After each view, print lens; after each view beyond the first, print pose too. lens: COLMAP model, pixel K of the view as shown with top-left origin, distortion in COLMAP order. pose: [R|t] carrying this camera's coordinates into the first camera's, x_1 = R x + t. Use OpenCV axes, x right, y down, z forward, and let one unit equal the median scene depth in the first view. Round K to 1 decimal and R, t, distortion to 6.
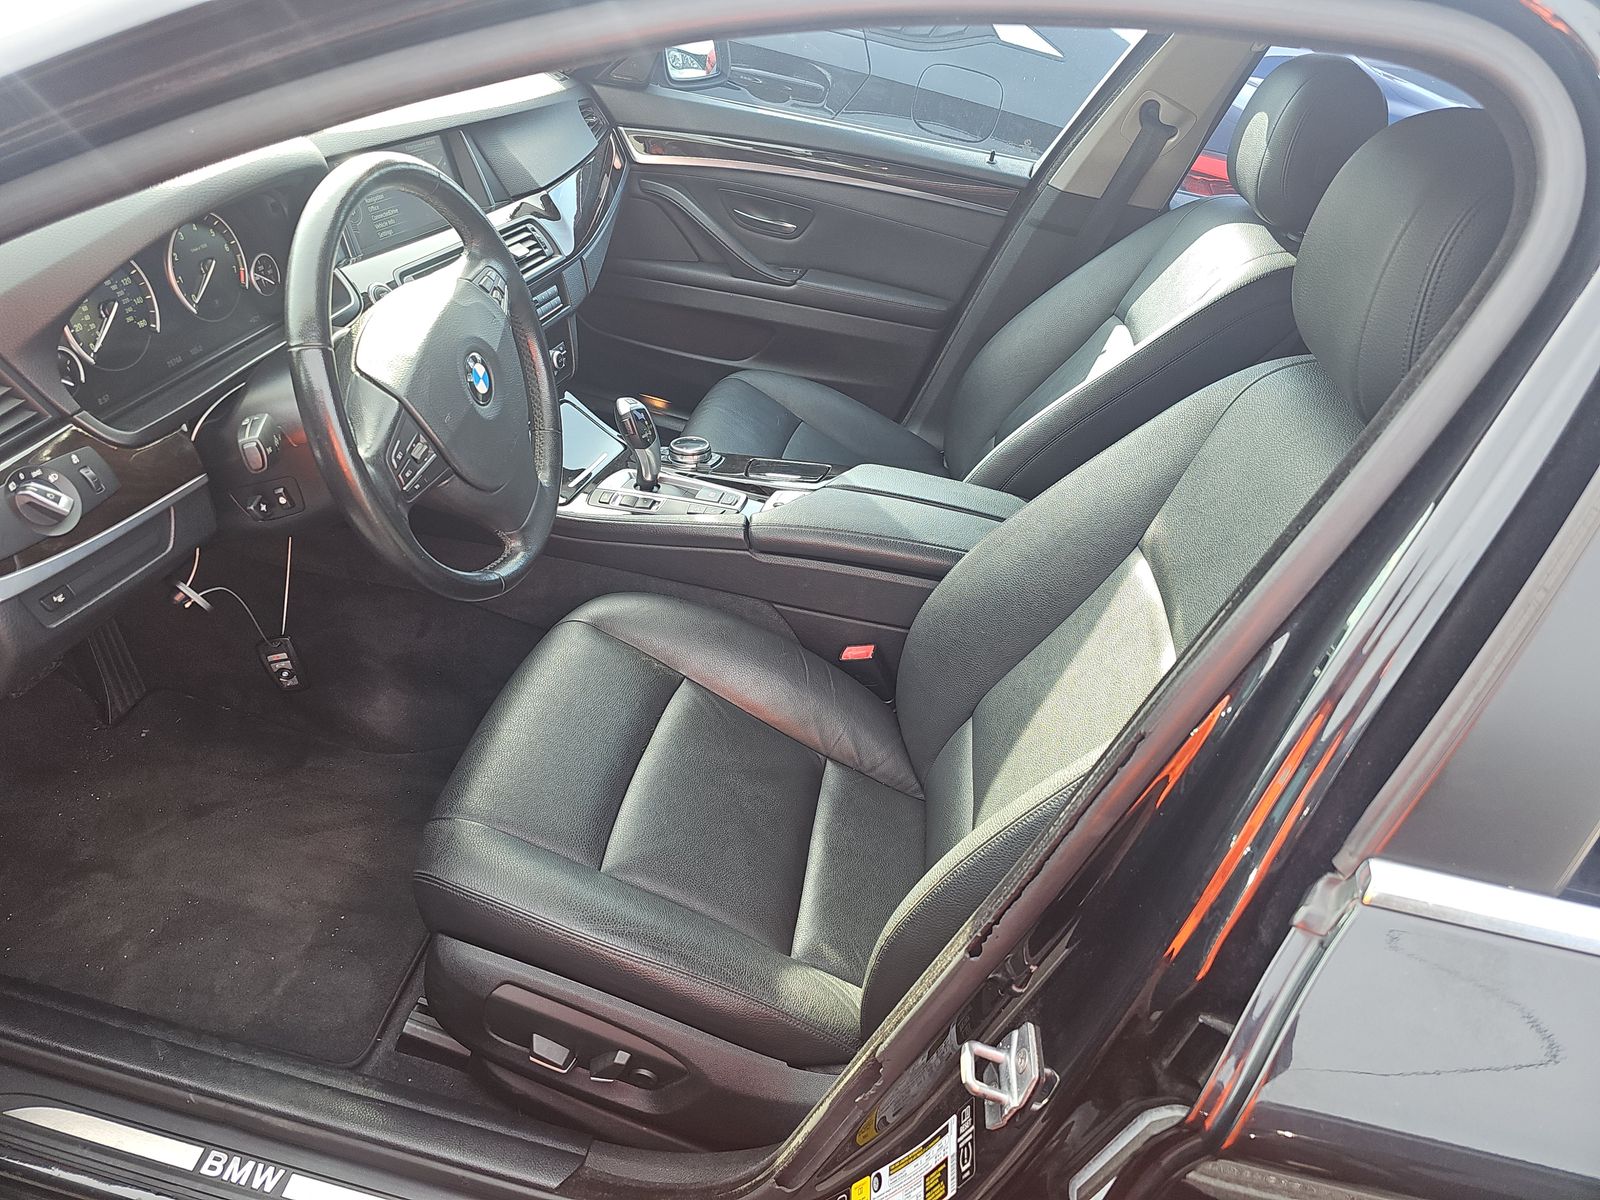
lens RADIAL K [[1071.5, 0, 807.9], [0, 1071.5, 593.1], [0, 0, 1]] dist [0.043389, -0.045847]
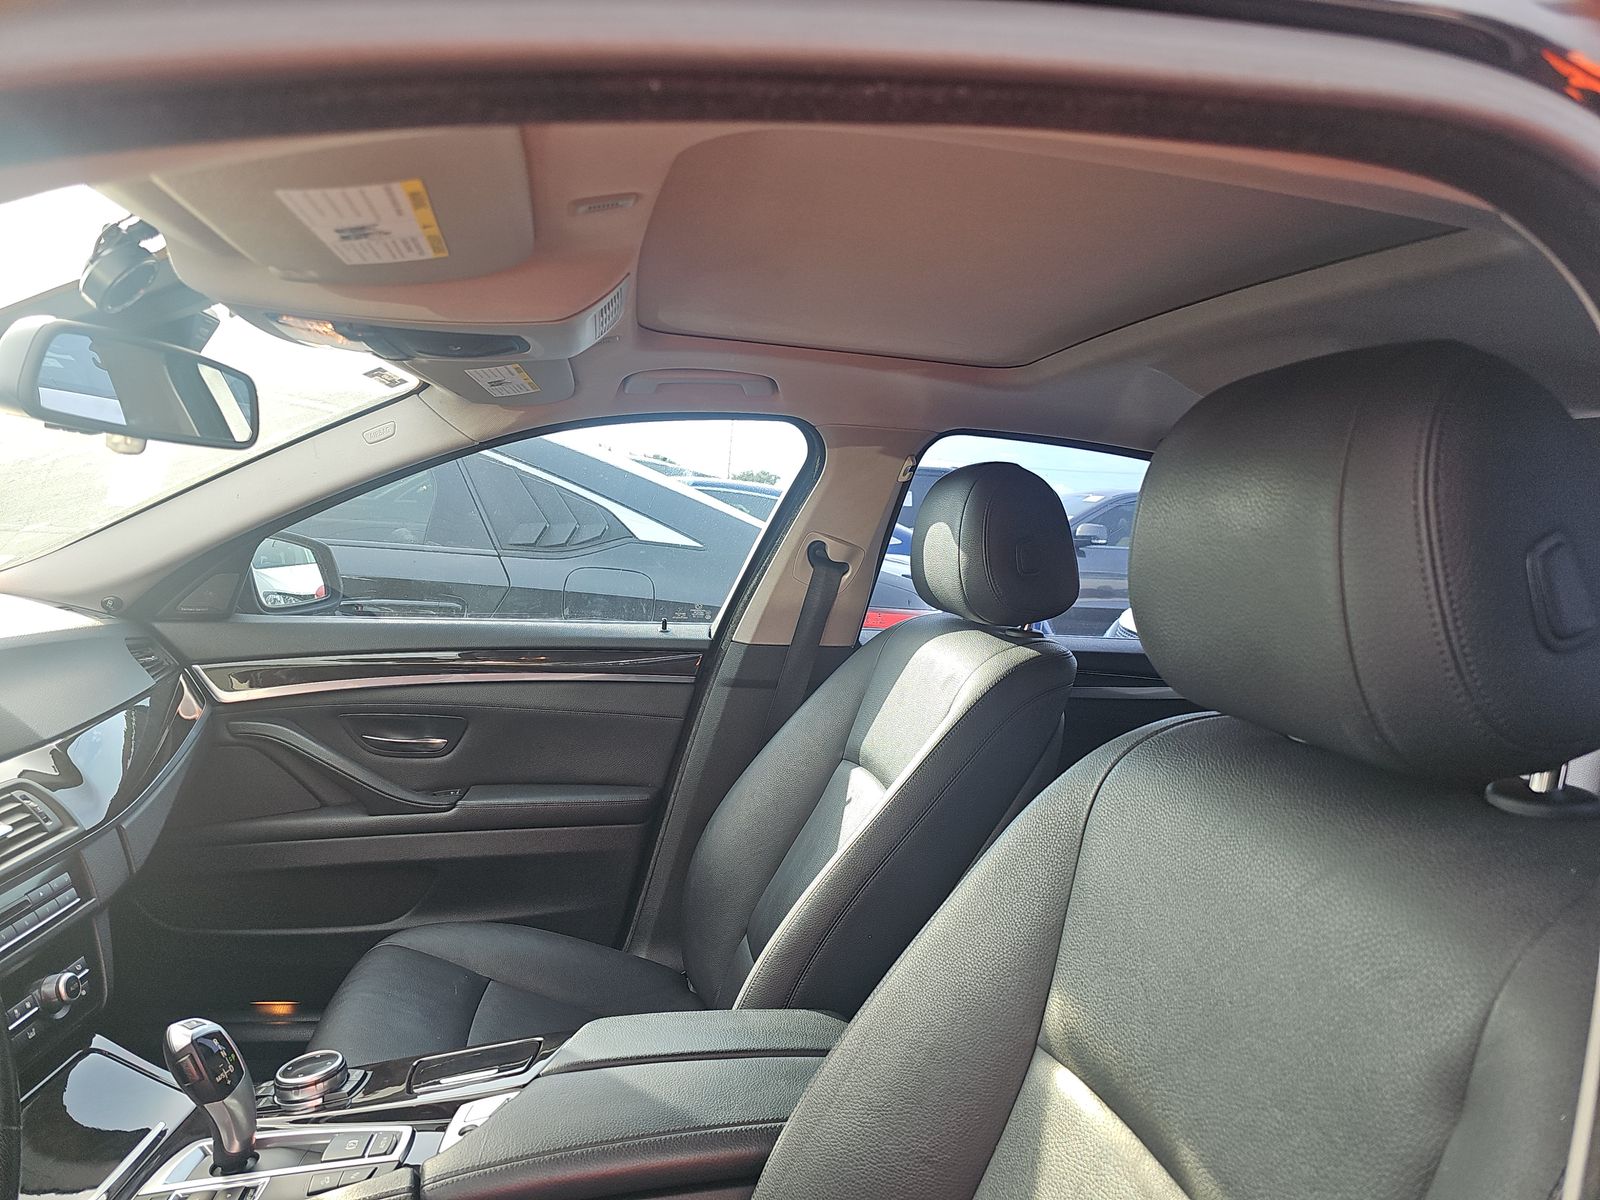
lens RADIAL K [[1071.5, 0, 807.9], [0, 1071.5, 593.1], [0, 0, 1]] dist [0.043389, -0.045847]
pose [[0.936721, -0.149456, 0.316569, 0.005073], [0.276030, 0.871507, -0.405318, -0.041131], [-0.215315, 0.467052, 0.857614, 0.251204]]
